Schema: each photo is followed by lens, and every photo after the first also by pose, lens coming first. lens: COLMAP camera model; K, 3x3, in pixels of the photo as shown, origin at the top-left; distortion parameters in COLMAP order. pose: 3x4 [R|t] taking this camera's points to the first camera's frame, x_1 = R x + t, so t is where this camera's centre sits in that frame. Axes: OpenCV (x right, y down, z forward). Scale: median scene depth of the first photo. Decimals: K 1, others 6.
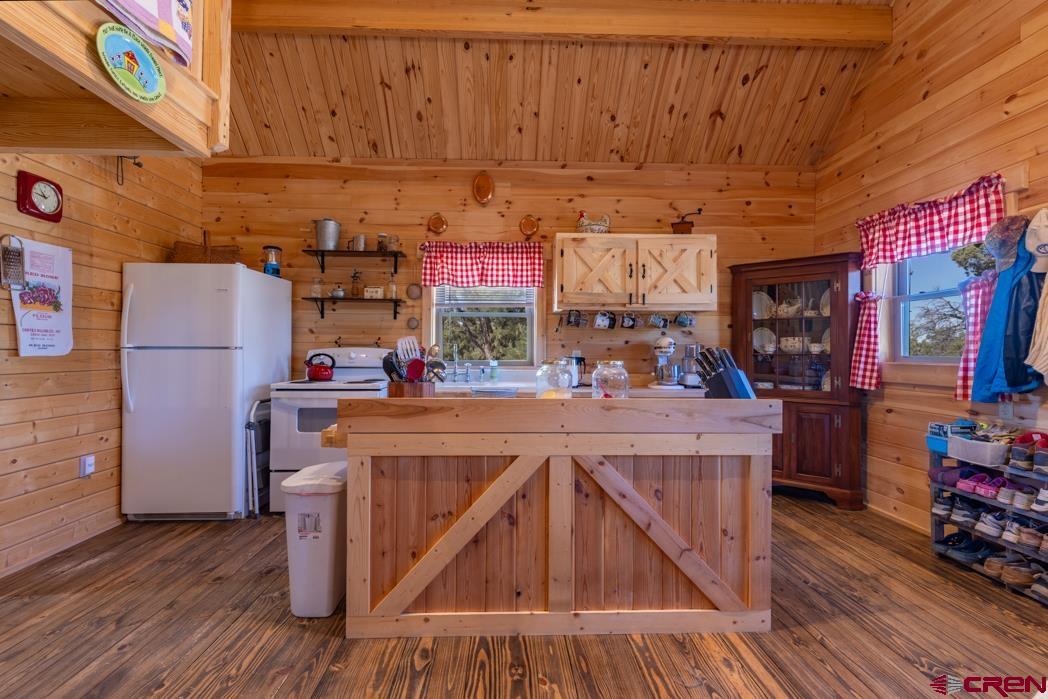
lens RADIAL K [[482.4, 0, 523.4], [0, 482.4, 350.1], [0, 0, 1]] dist [0.000272, 0.000032]
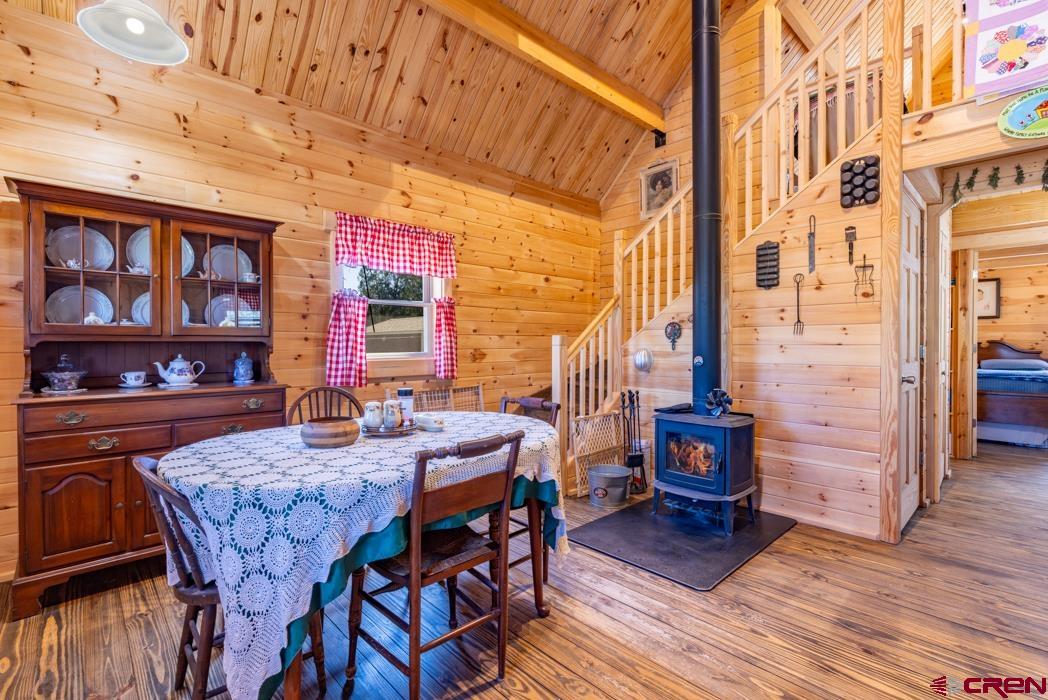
lens RADIAL K [[482.4, 0, 524.3], [0, 482.4, 347.1], [0, 0, 1]] dist [0.000272, 0.000032]
pose [[-0.750213, 0.002574, -0.661191, 1.090746], [-0.000164, 0.999992, 0.004080, 0.014059], [0.661196, 0.003169, -0.750206, 1.111885]]
